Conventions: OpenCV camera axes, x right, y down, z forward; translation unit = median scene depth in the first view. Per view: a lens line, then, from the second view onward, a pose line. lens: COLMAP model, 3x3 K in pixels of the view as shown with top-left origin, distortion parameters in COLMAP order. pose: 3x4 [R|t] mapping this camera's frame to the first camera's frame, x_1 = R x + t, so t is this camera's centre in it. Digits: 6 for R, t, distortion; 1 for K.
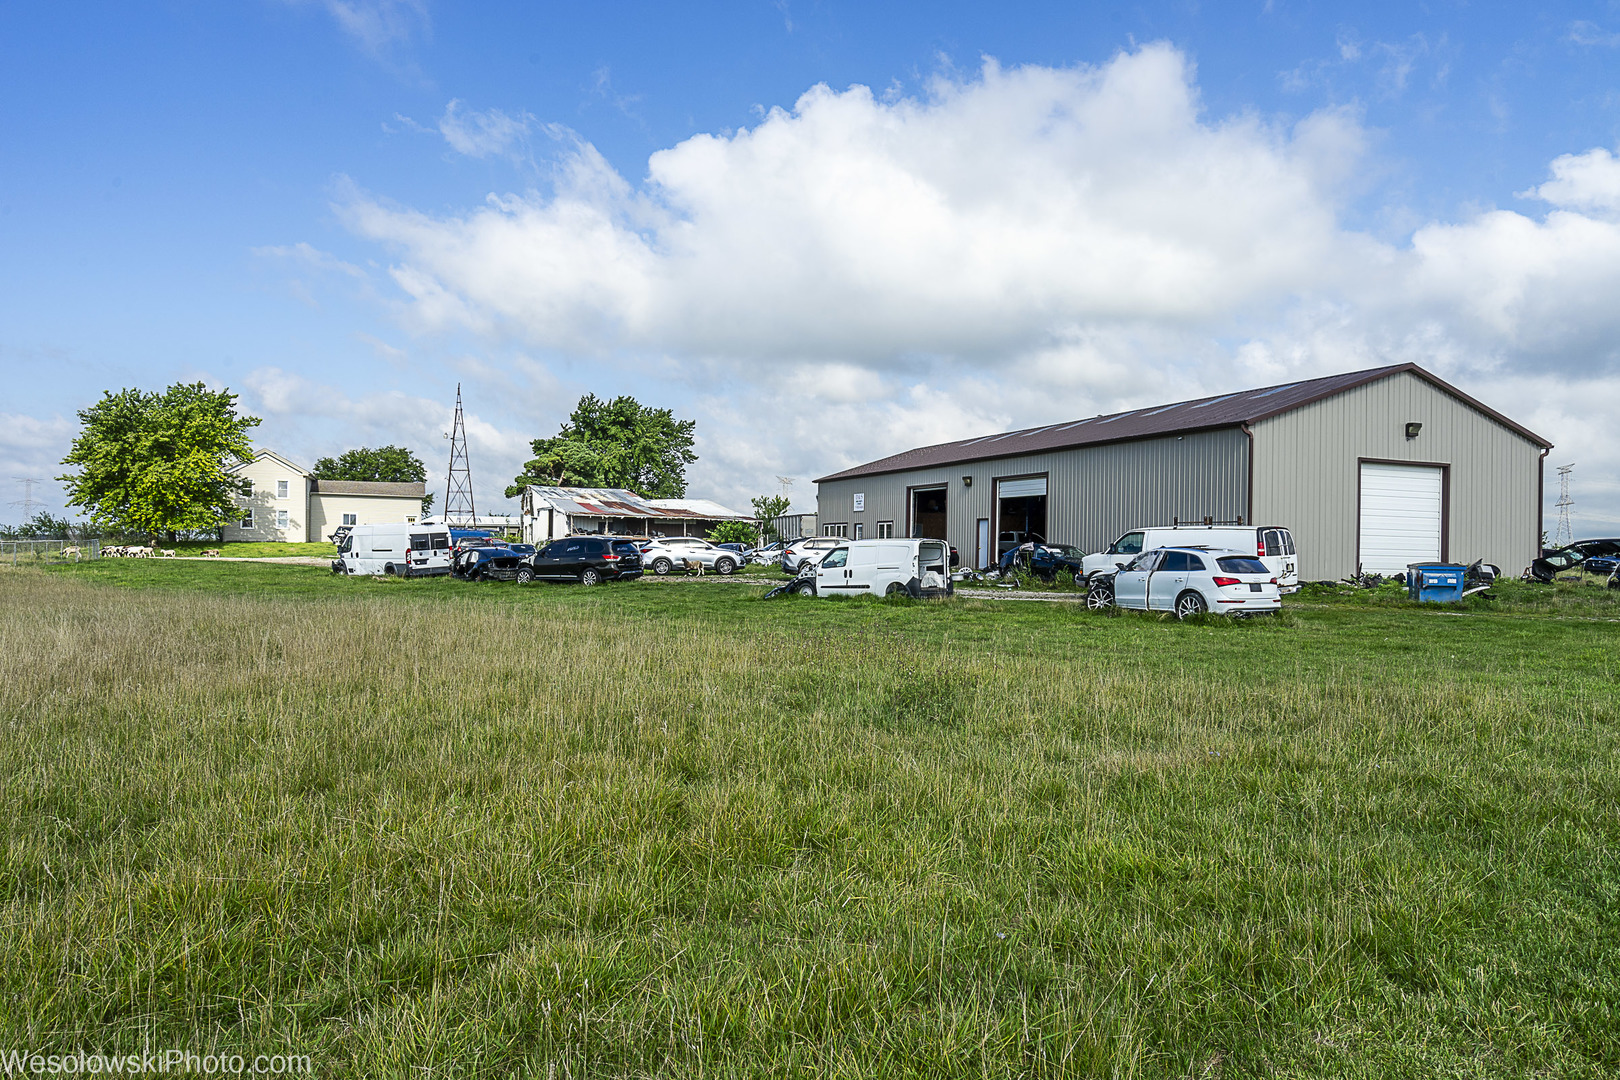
lens RADIAL K [[1057.6, 0, 816.5], [0, 1057.6, 542.5], [0, 0, 1]] dist [0.007655, 0.005360]
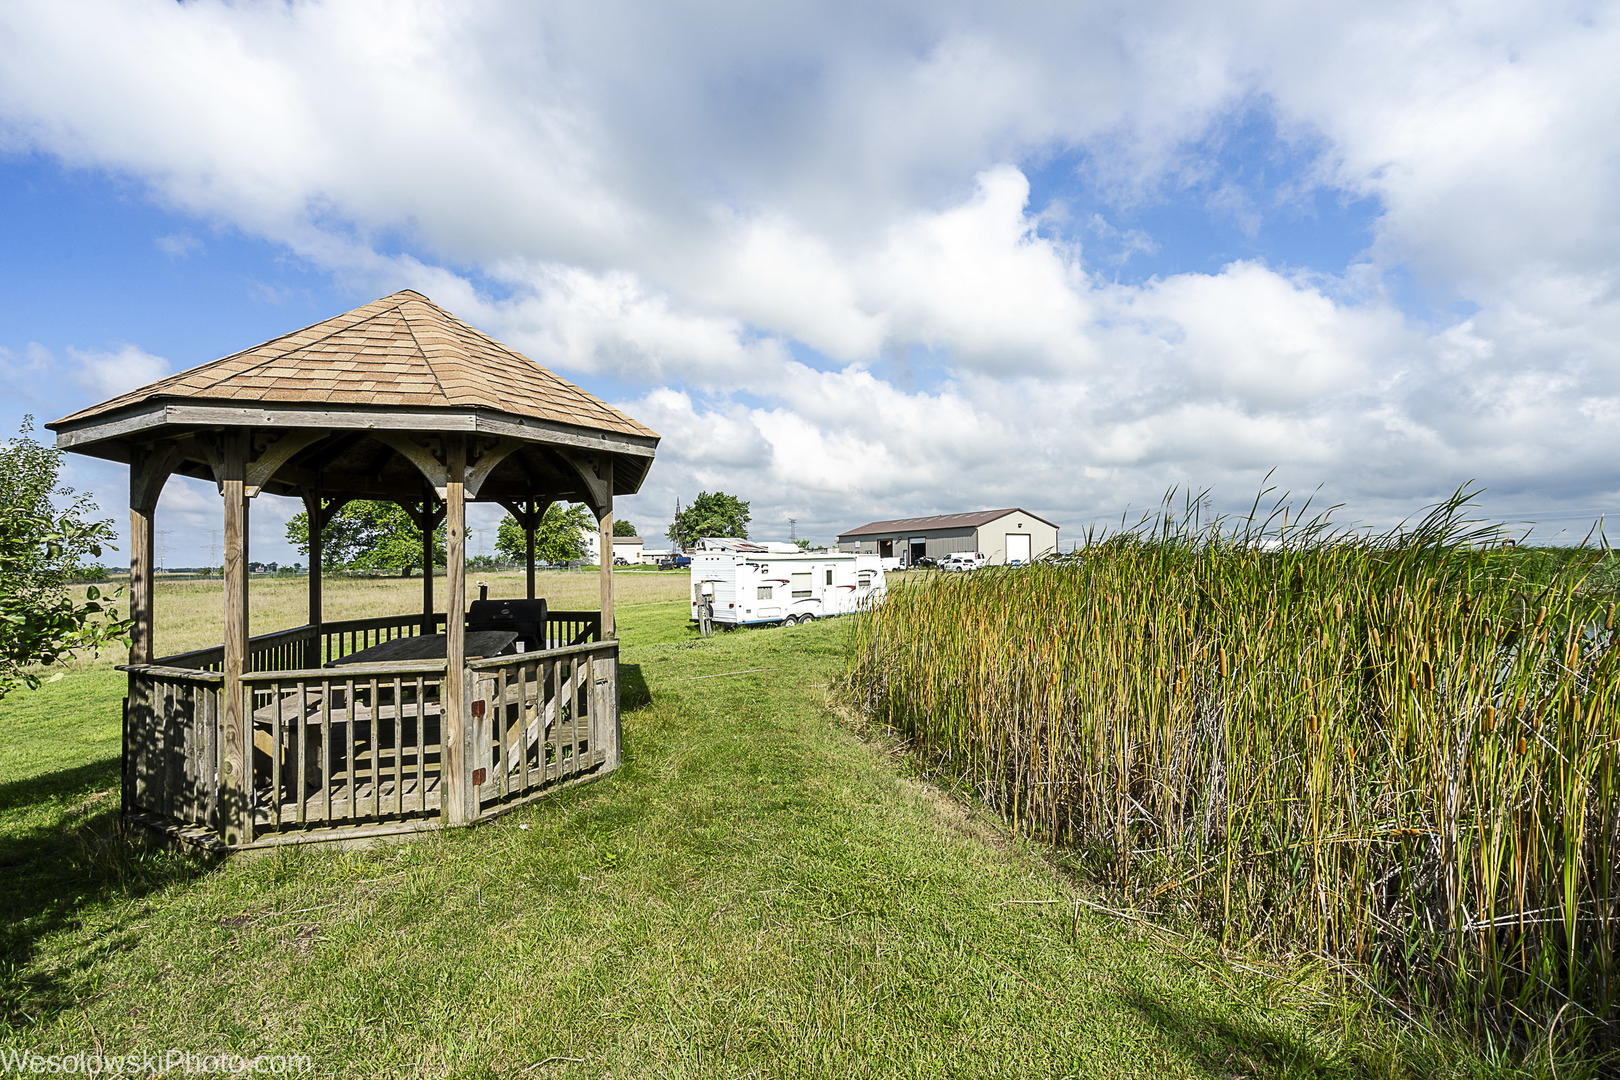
lens RADIAL K [[736.8, 0, 814.3], [0, 736.8, 544.8], [0, 0, 1]] dist [0.000404, 0.000842]
pose [[0.995720, -0.025093, 0.088952, -0.468490], [0.026651, 0.999511, -0.016372, -0.013629], [-0.088497, 0.018672, 0.995901, -1.777961]]
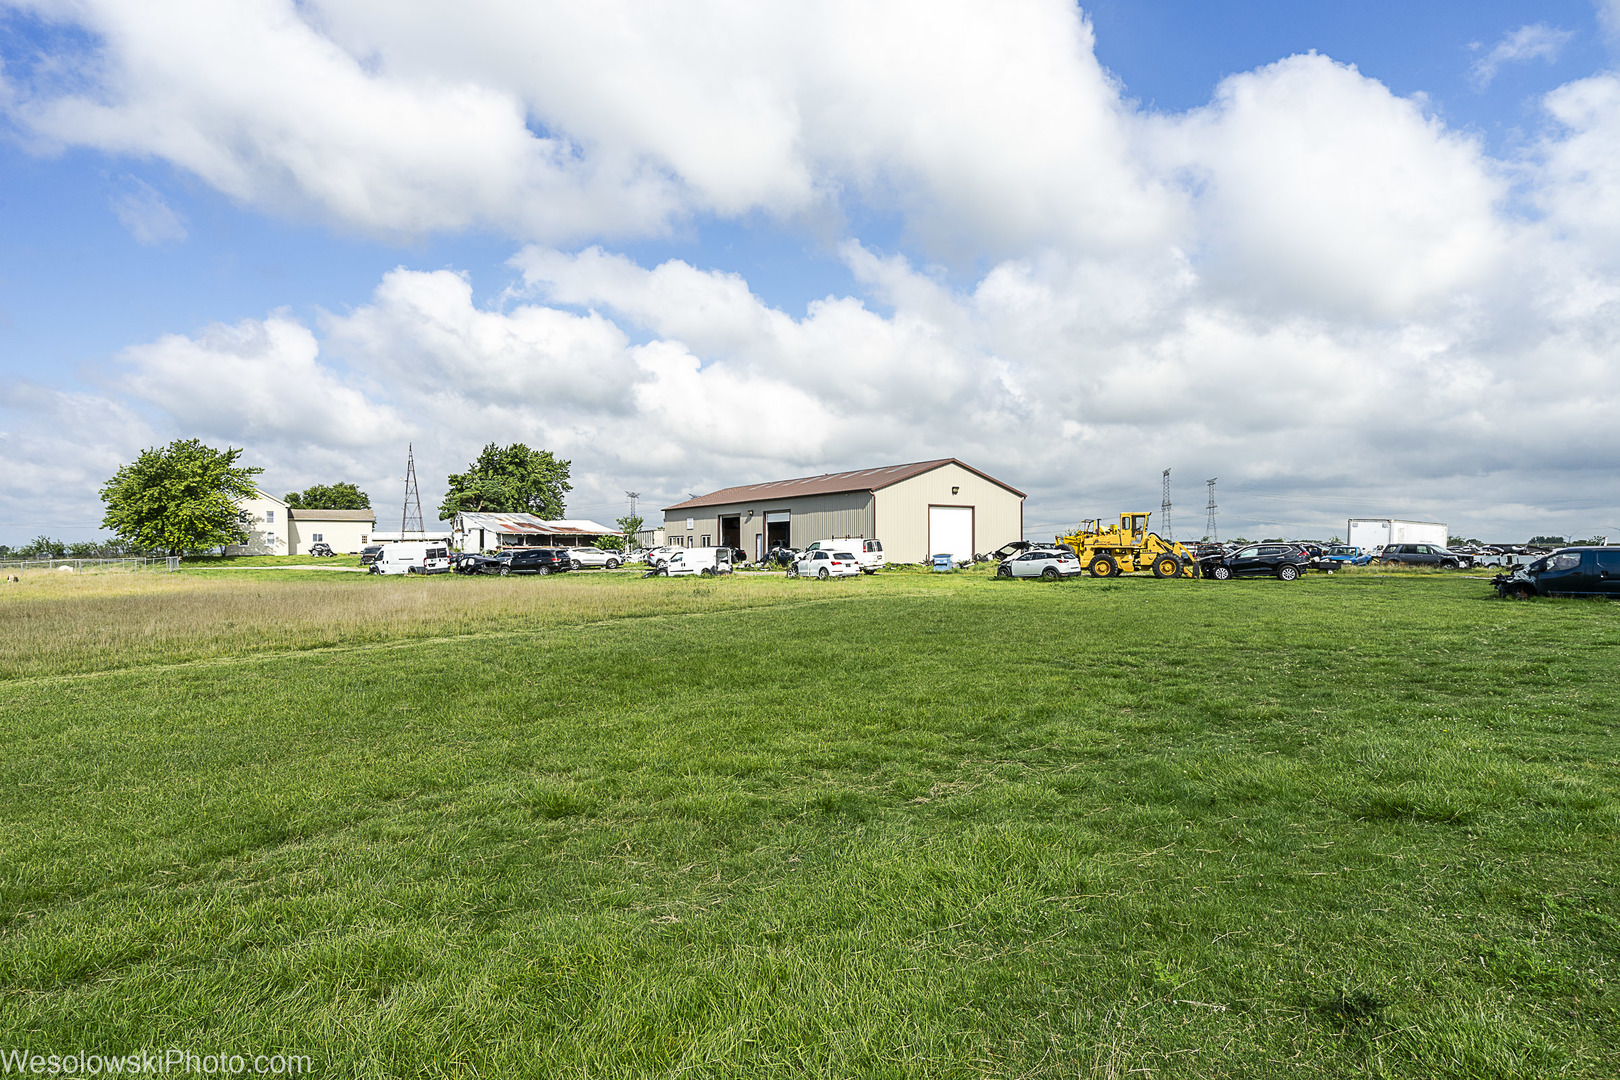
lens RADIAL K [[895.0, 0, 817.1], [0, 895.0, 544.2], [0, 0, 1]] dist [0.003579, 0.000634]
pose [[0.984675, -0.019566, 0.173299, -0.015044], [0.019518, 0.999808, 0.001978, -0.009421], [-0.173304, 0.001435, 0.984867, -0.770008]]
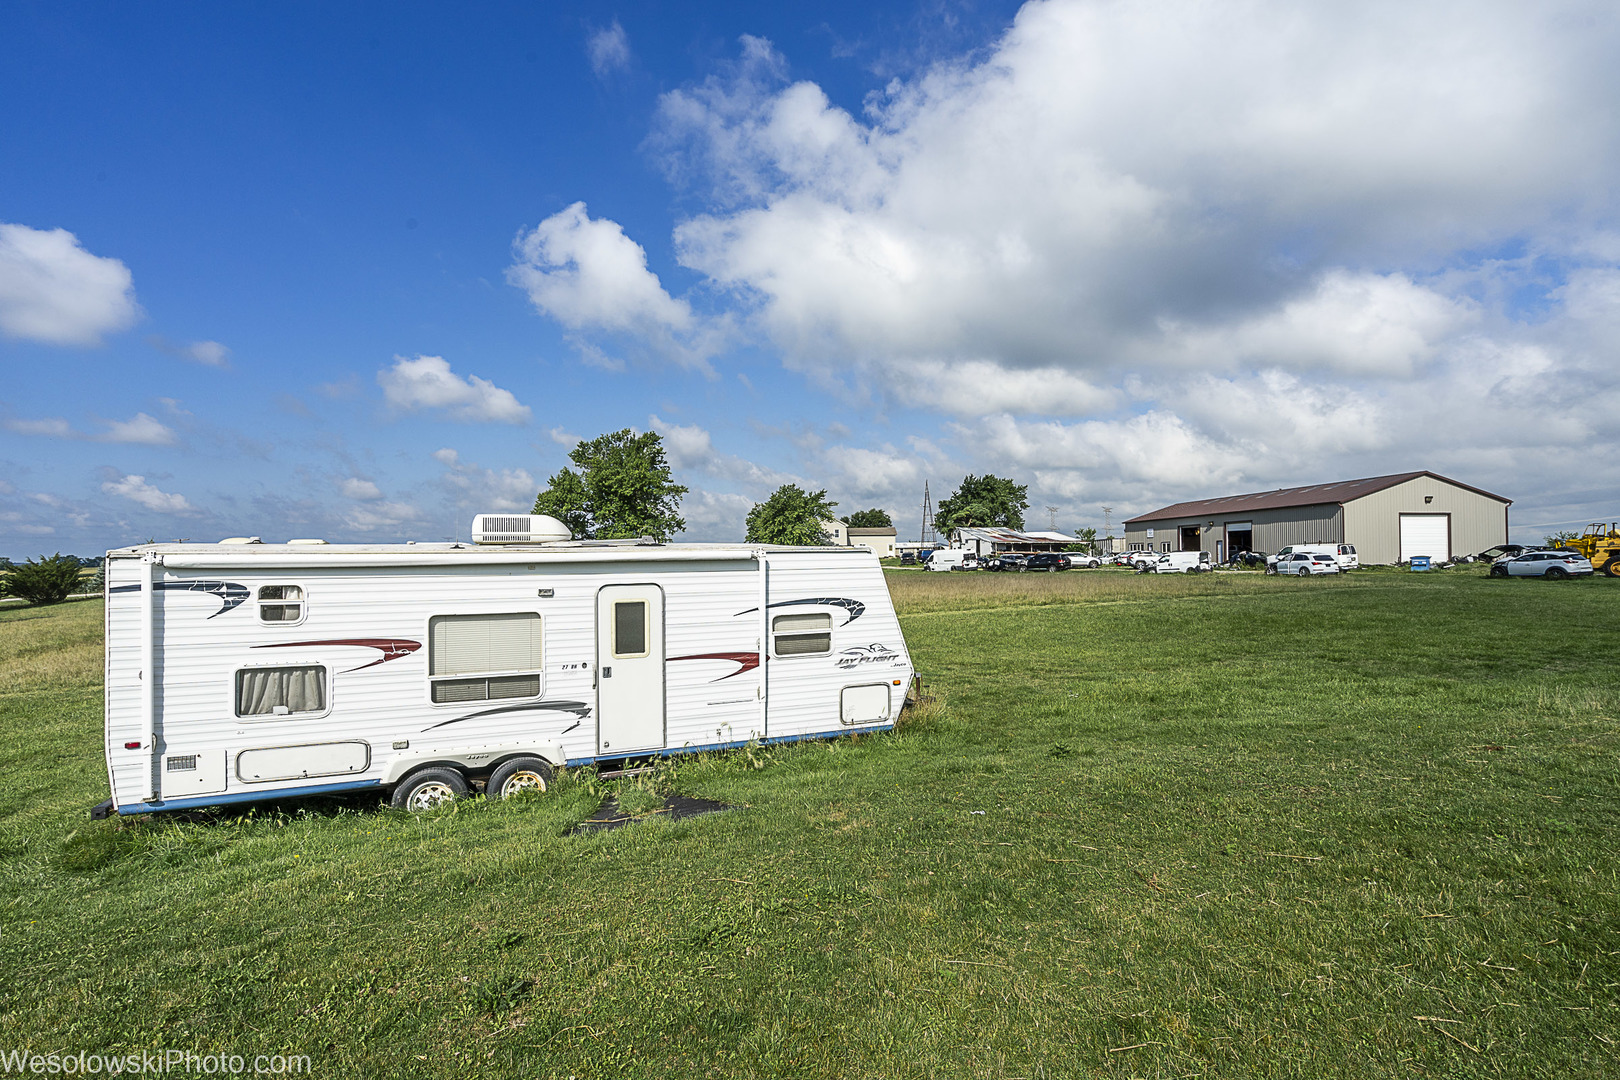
lens RADIAL K [[736.8, 0, 814.3], [0, 736.8, 544.8], [0, 0, 1]] dist [0.000404, 0.000842]
pose [[0.945485, -0.028133, -0.324449, -0.215062], [0.023828, 0.999567, -0.017236, -0.011290], [0.324794, 0.008566, 0.945746, -1.087436]]
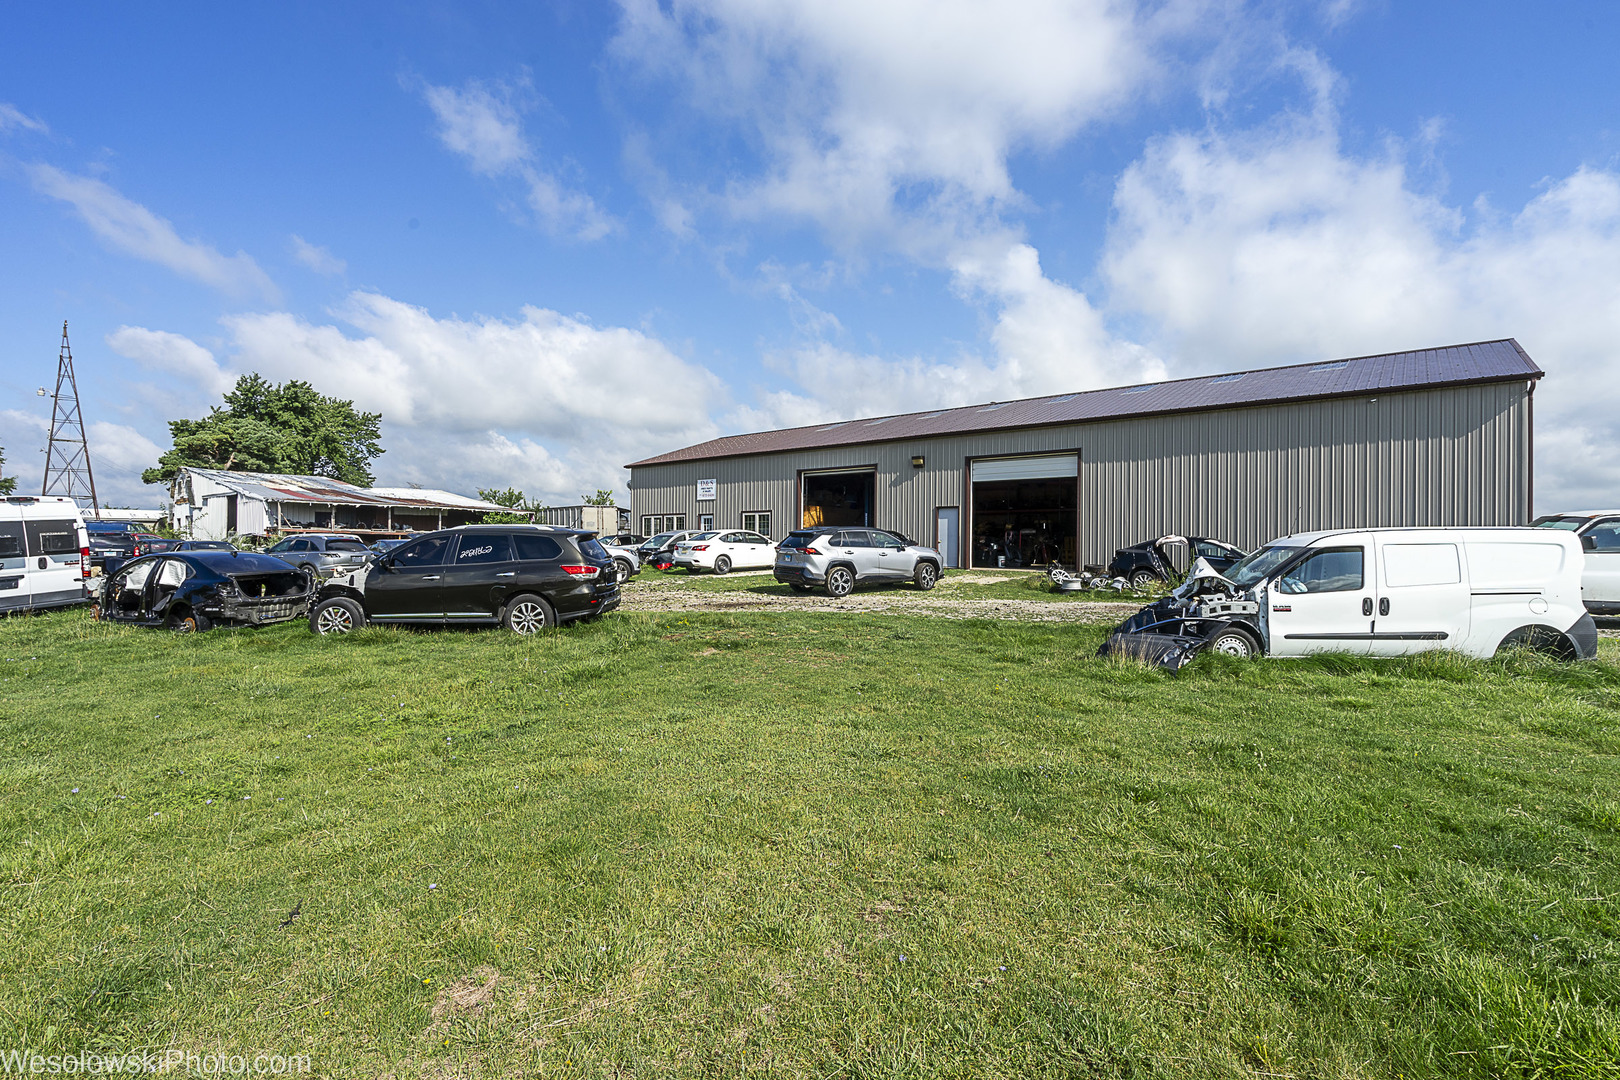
lens RADIAL K [[736.8, 0, 814.3], [0, 736.8, 544.8], [0, 0, 1]] dist [0.000404, 0.000842]
pose [[0.886320, -0.010347, 0.462957, -0.302018], [0.005002, 0.999906, 0.012772, -0.000776], [-0.463046, -0.009004, 0.886289, 0.799353]]
